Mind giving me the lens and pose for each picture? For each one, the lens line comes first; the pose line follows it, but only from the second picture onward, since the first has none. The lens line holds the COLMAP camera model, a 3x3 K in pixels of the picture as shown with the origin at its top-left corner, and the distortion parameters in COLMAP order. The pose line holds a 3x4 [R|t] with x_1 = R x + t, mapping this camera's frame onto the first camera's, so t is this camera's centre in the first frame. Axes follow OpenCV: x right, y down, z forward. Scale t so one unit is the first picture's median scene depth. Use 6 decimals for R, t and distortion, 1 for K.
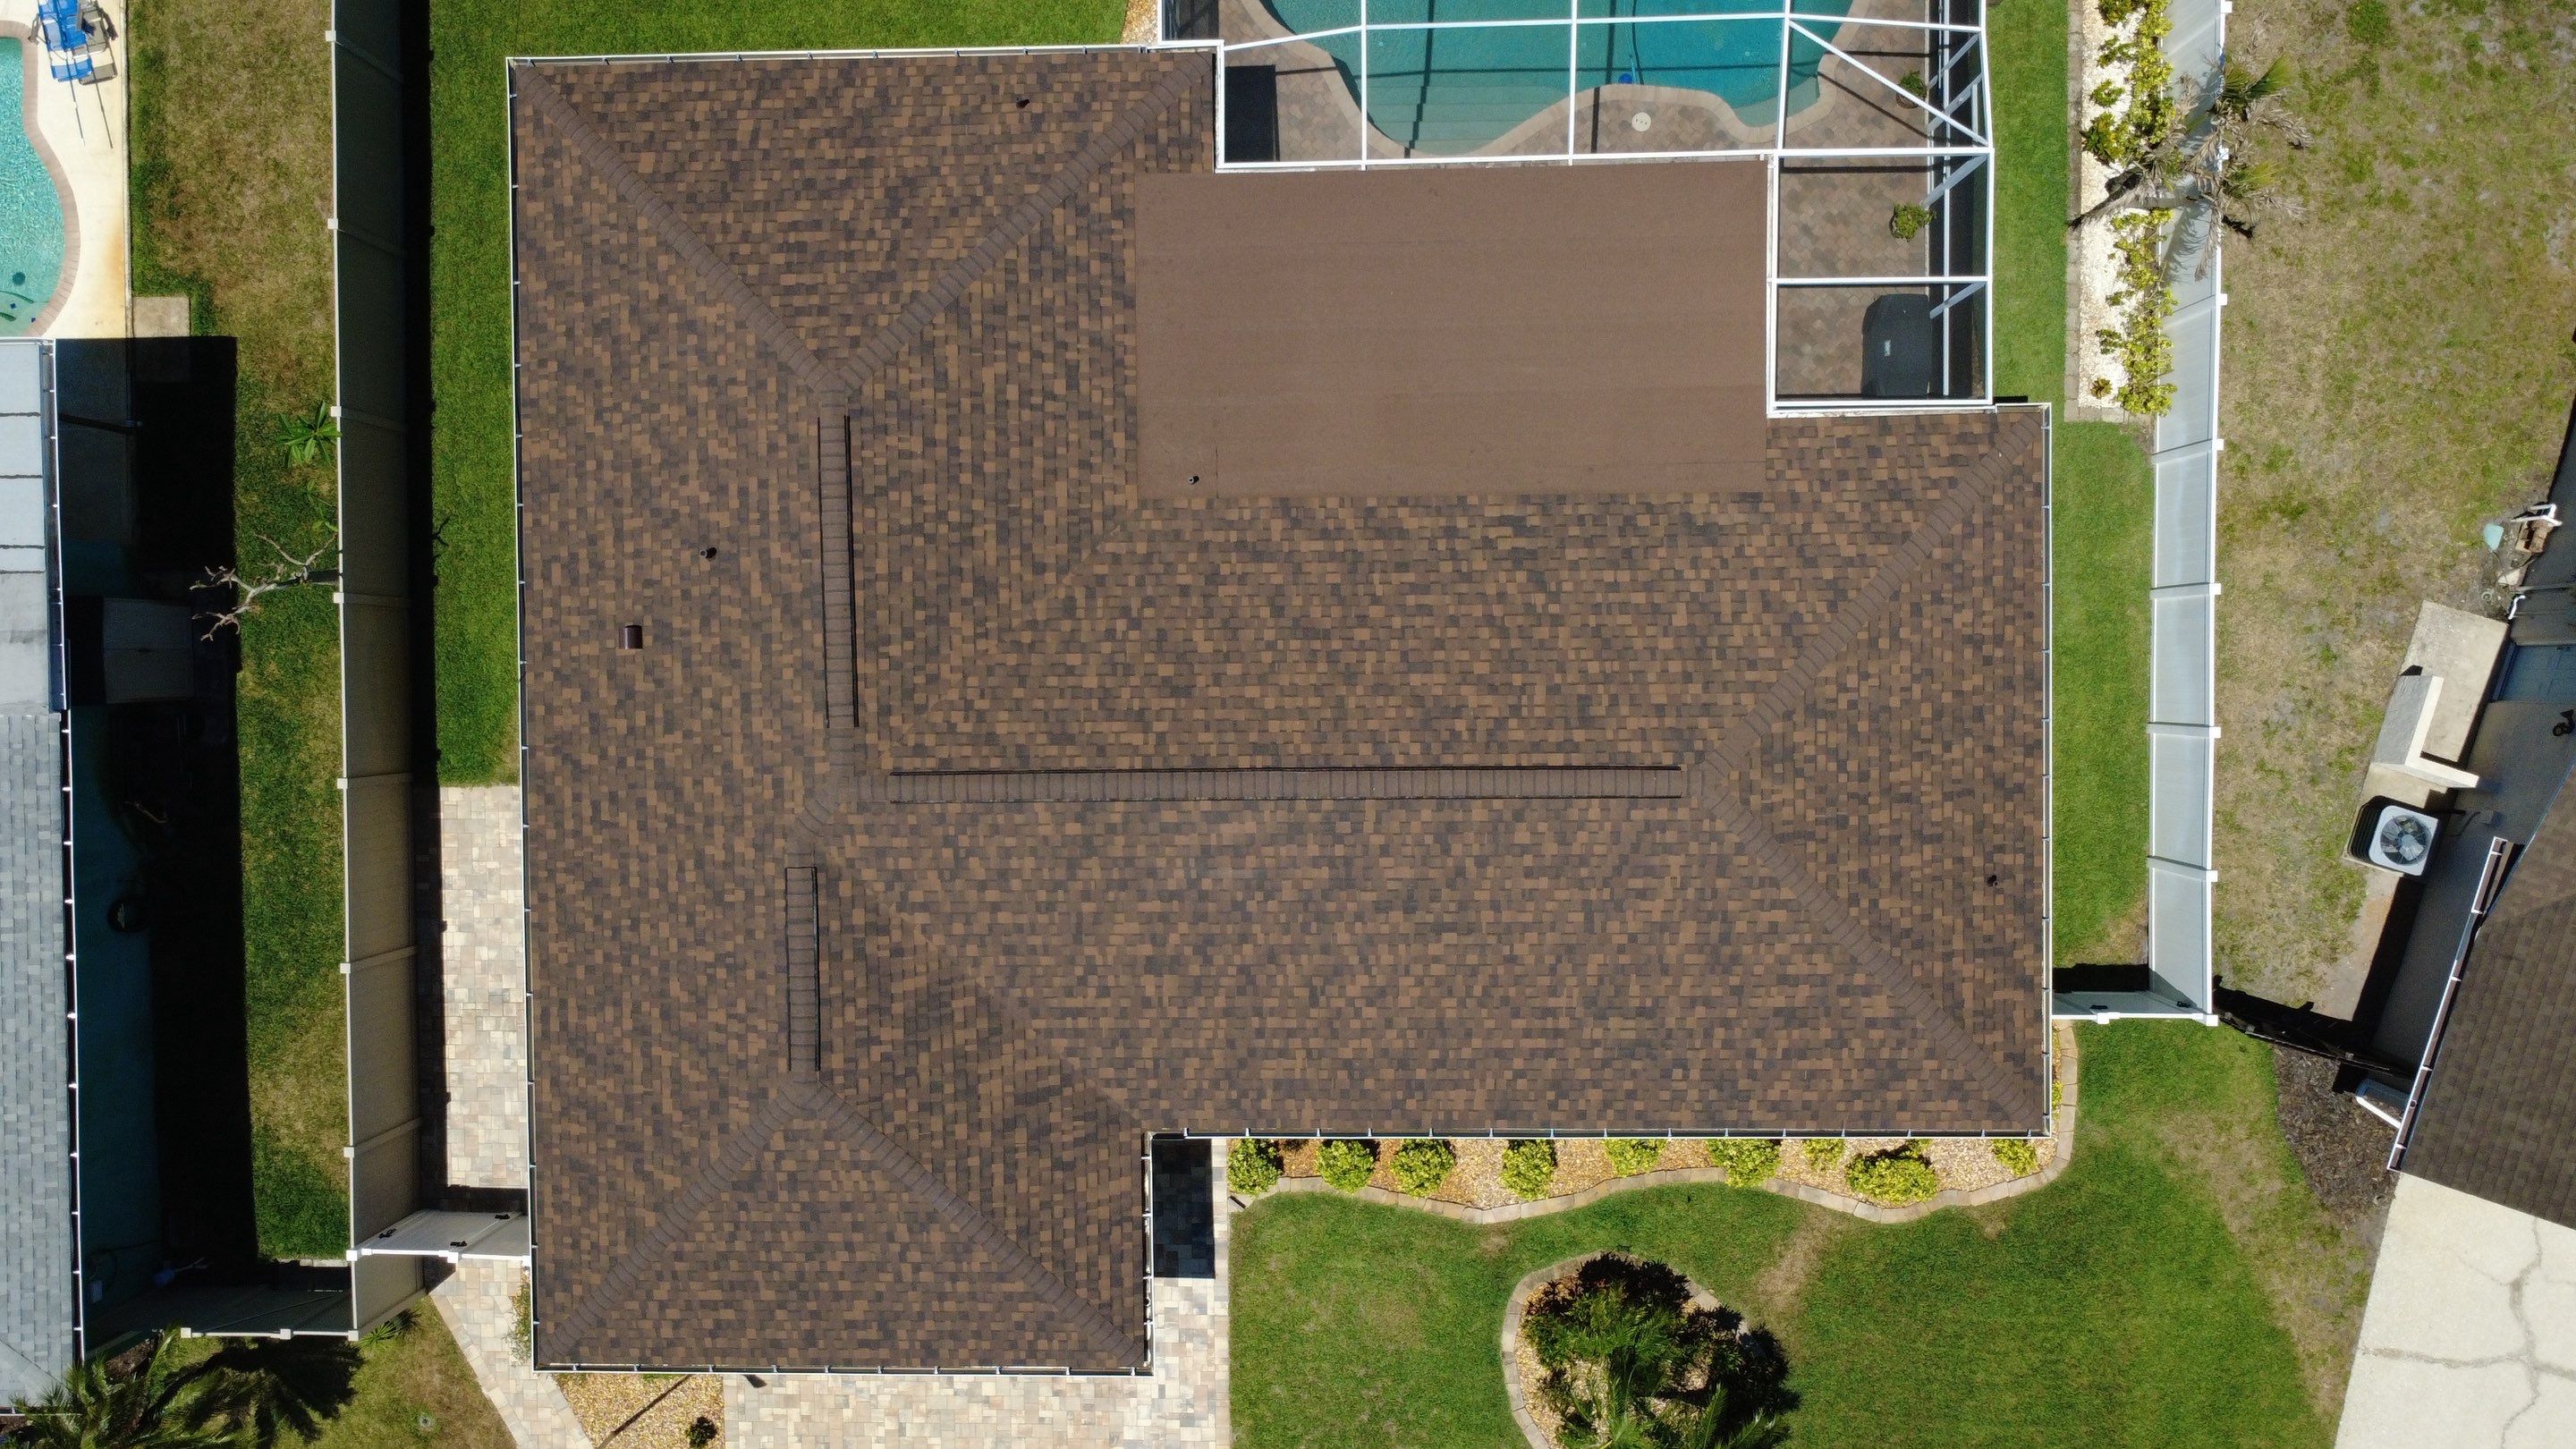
lens RADIAL K [[1877.5, 0, 1284.6], [0, 1877.5, 720.5], [0, 0, 1]] dist [-0.003056, 0.004975]
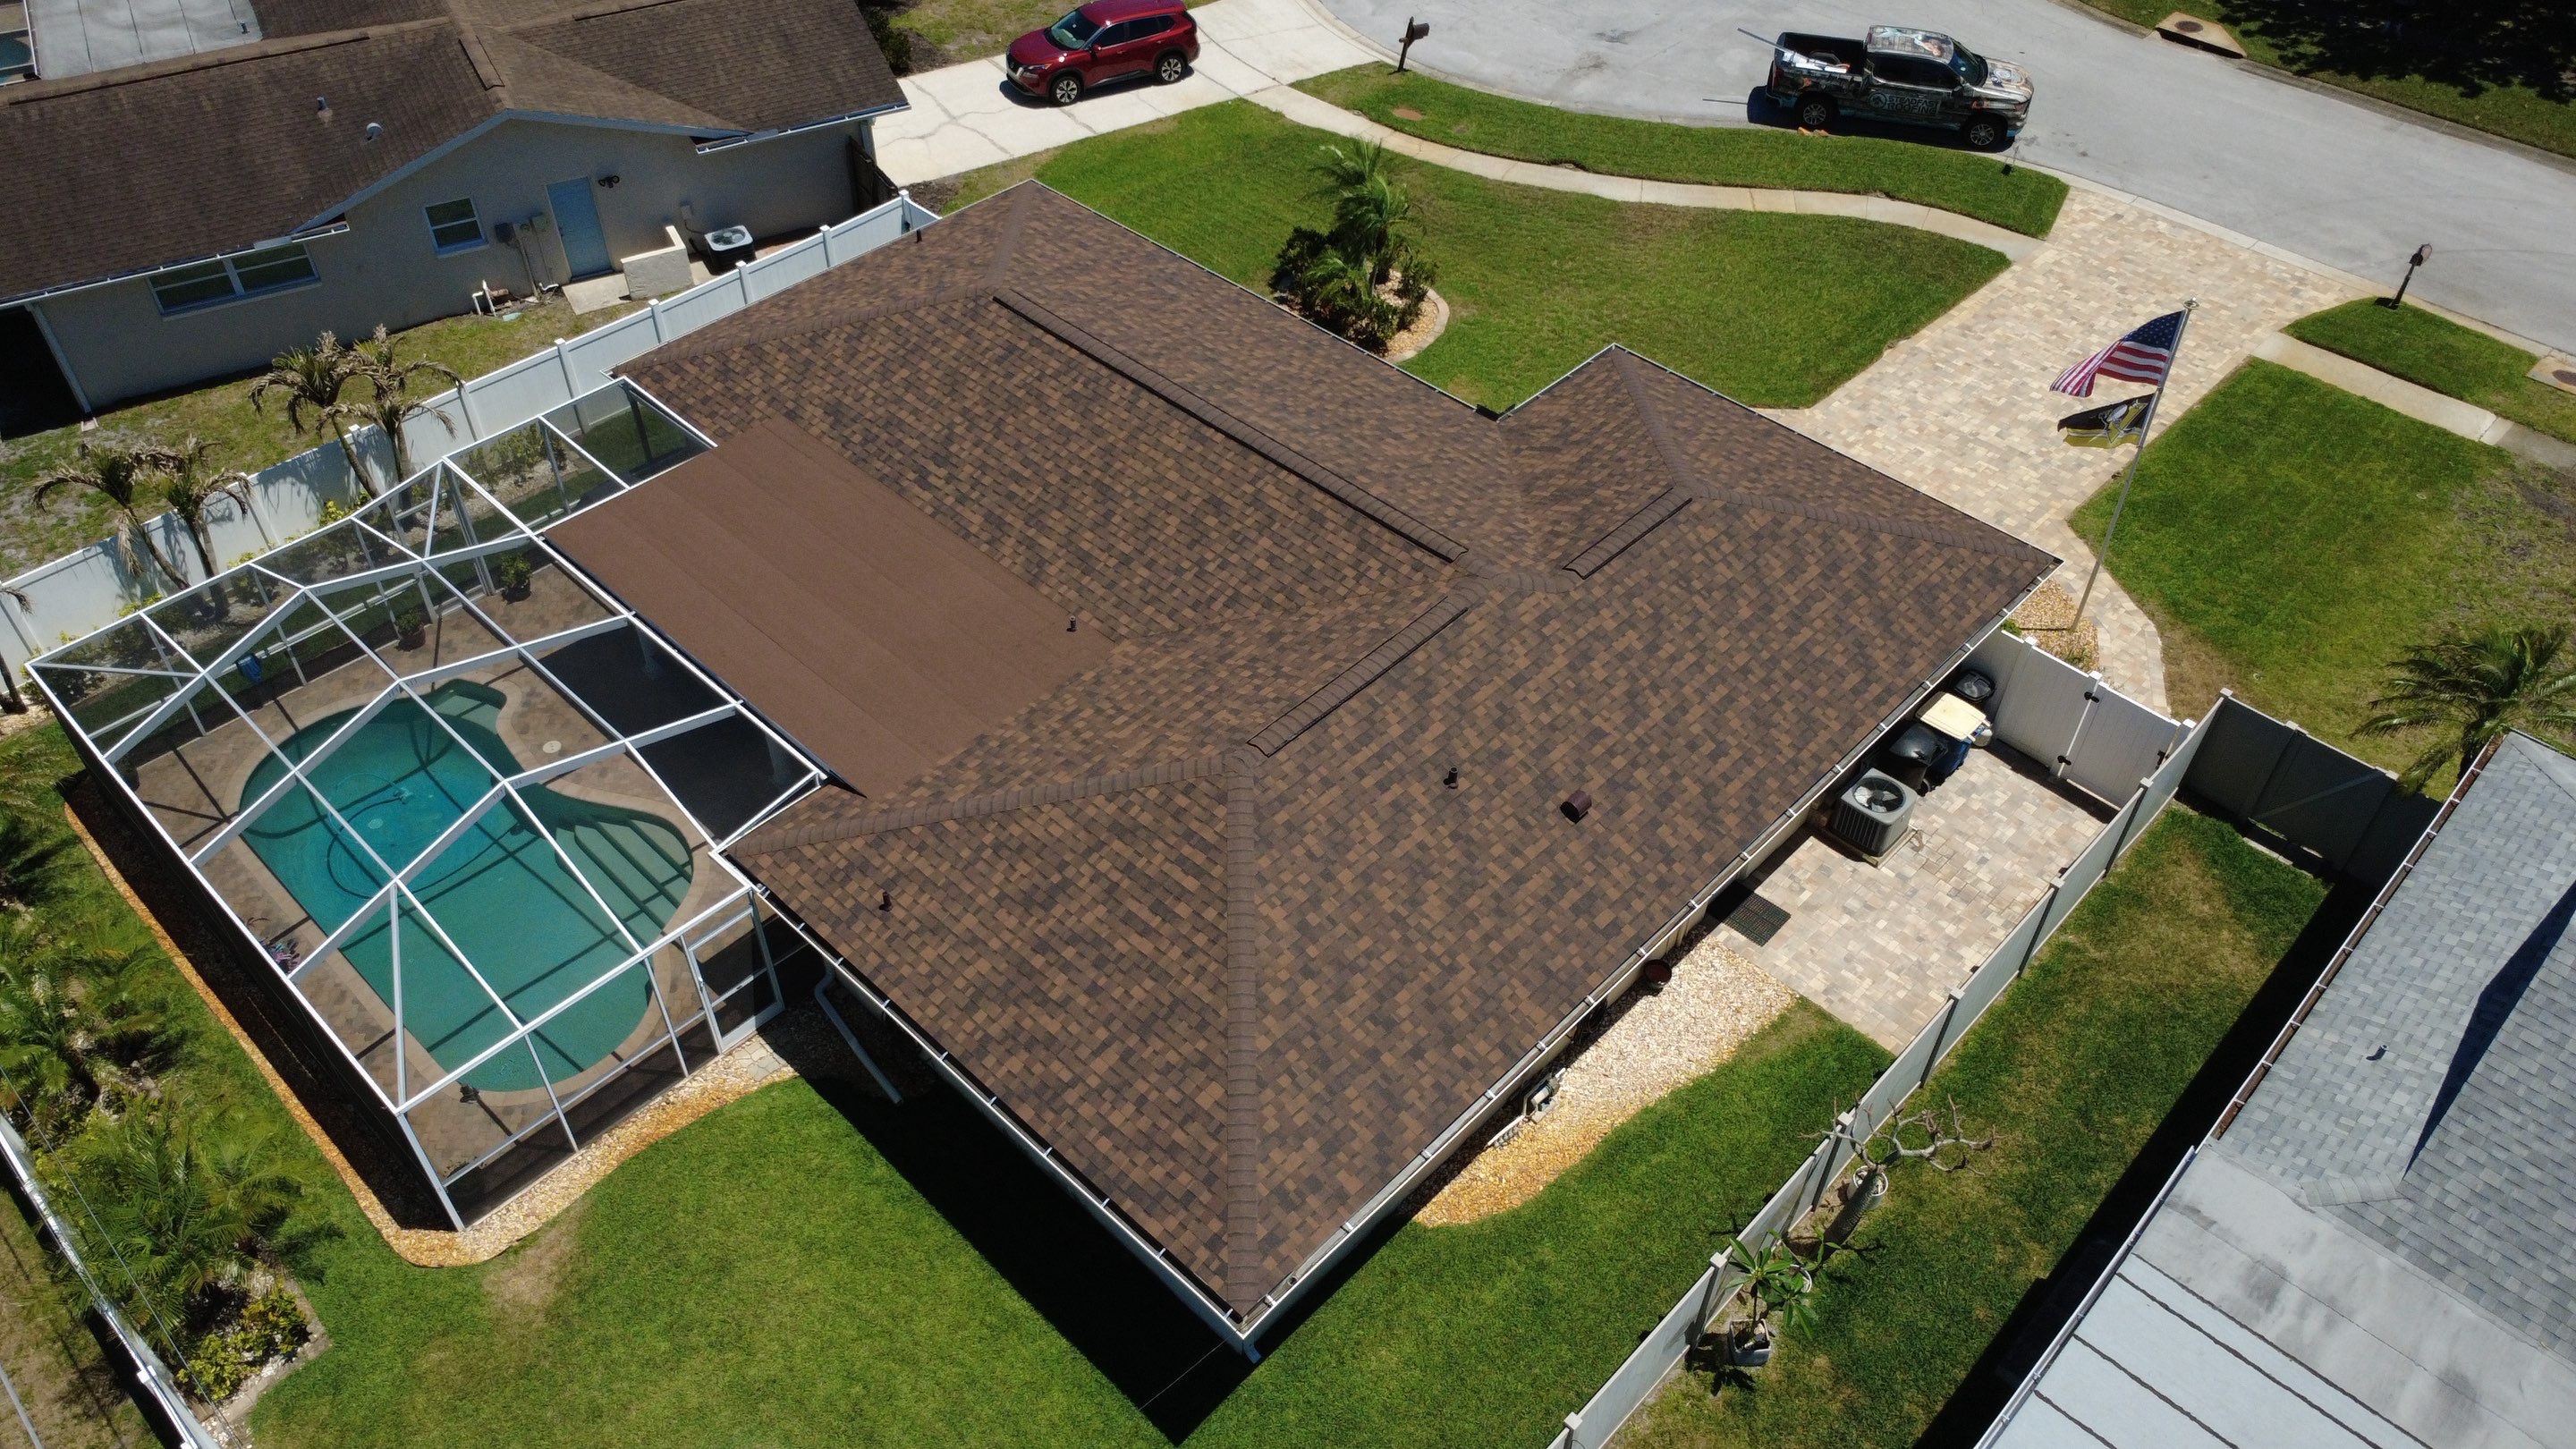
lens RADIAL K [[1877.5, 0, 1282.9], [0, 1877.5, 718.6], [0, 0, 1]] dist [-0.003056, 0.004975]
pose [[-0.712616, -0.457144, 0.532163, -0.728240], [0.700618, -0.502907, 0.506181, -0.610767], [0.036230, 0.733555, 0.678663, 0.302409]]
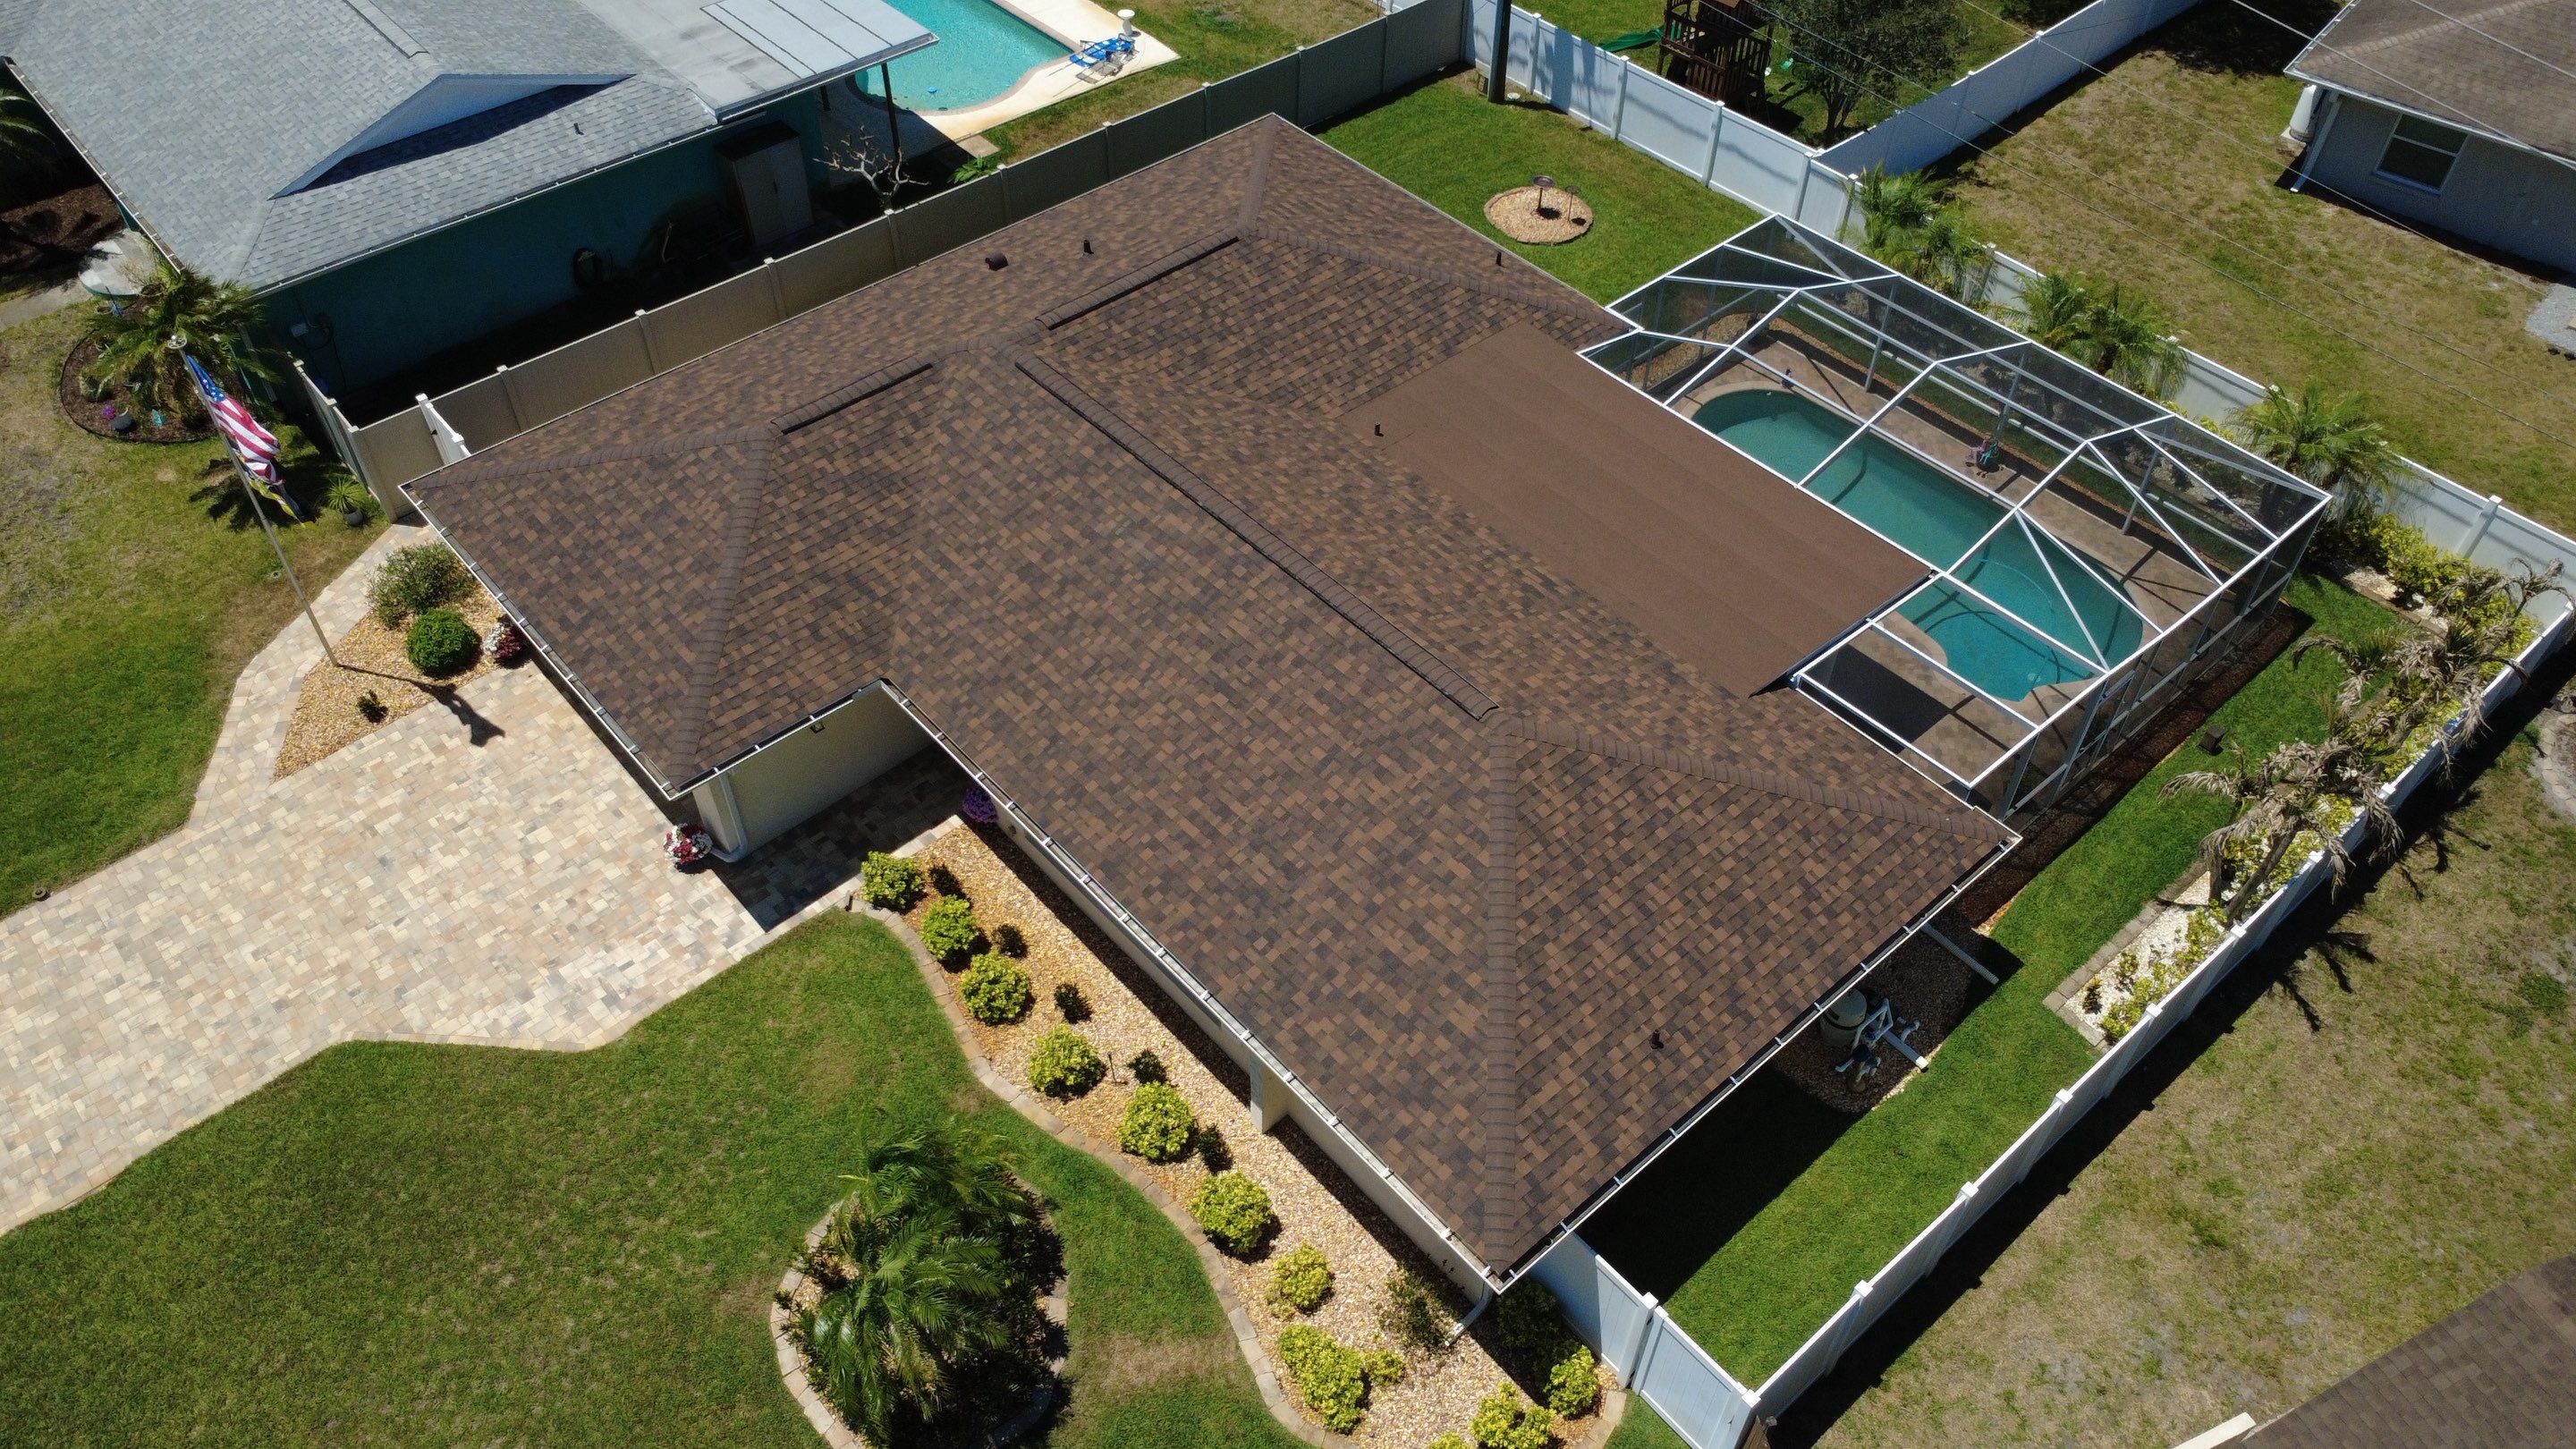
lens RADIAL K [[1877.5, 0, 1283.6], [0, 1877.5, 718.2], [0, 0, 1]] dist [-0.003056, 0.004975]
pose [[0.650698, 0.579184, -0.491058, 0.595169], [-0.757510, 0.450294, -0.472667, 0.556186], [-0.052641, 0.679544, 0.731743, 0.250745]]
